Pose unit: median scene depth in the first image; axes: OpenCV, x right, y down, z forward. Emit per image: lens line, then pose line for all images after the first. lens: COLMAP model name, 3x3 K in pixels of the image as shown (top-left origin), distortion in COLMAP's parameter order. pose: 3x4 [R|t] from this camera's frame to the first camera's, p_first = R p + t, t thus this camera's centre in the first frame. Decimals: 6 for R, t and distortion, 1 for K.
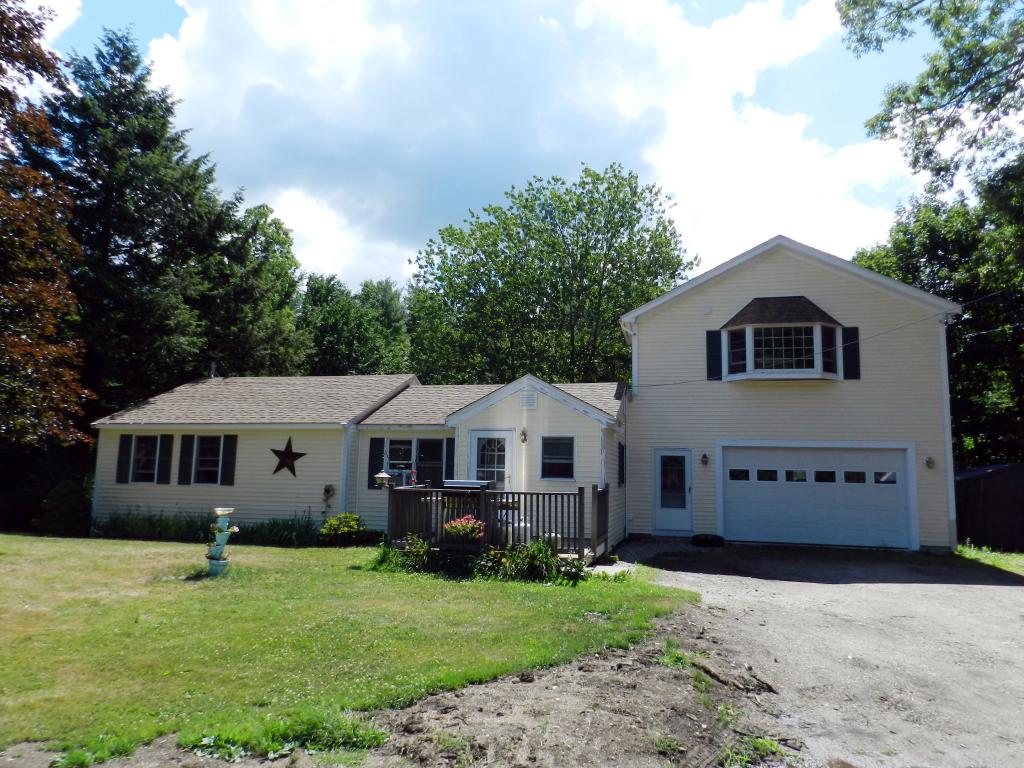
lens RADIAL K [[709.0, 0, 509.7], [0, 709.0, 386.9], [0, 0, 1]] dist [0.024935, -0.002612]
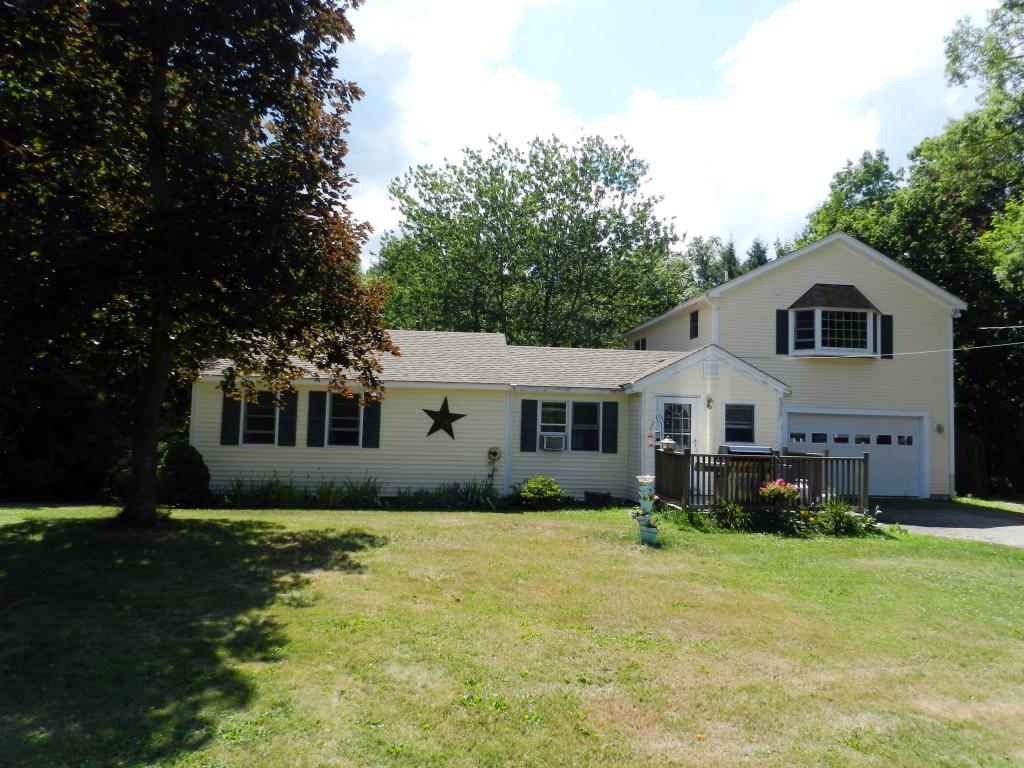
lens RADIAL K [[709.0, 0, 509.5], [0, 709.0, 380.5], [0, 0, 1]] dist [0.024935, -0.002612]
pose [[0.939832, 0.029912, 0.340324, -0.546664], [-0.049140, 0.997637, 0.048017, -0.000636], [-0.338083, -0.061852, 0.939081, 0.088017]]
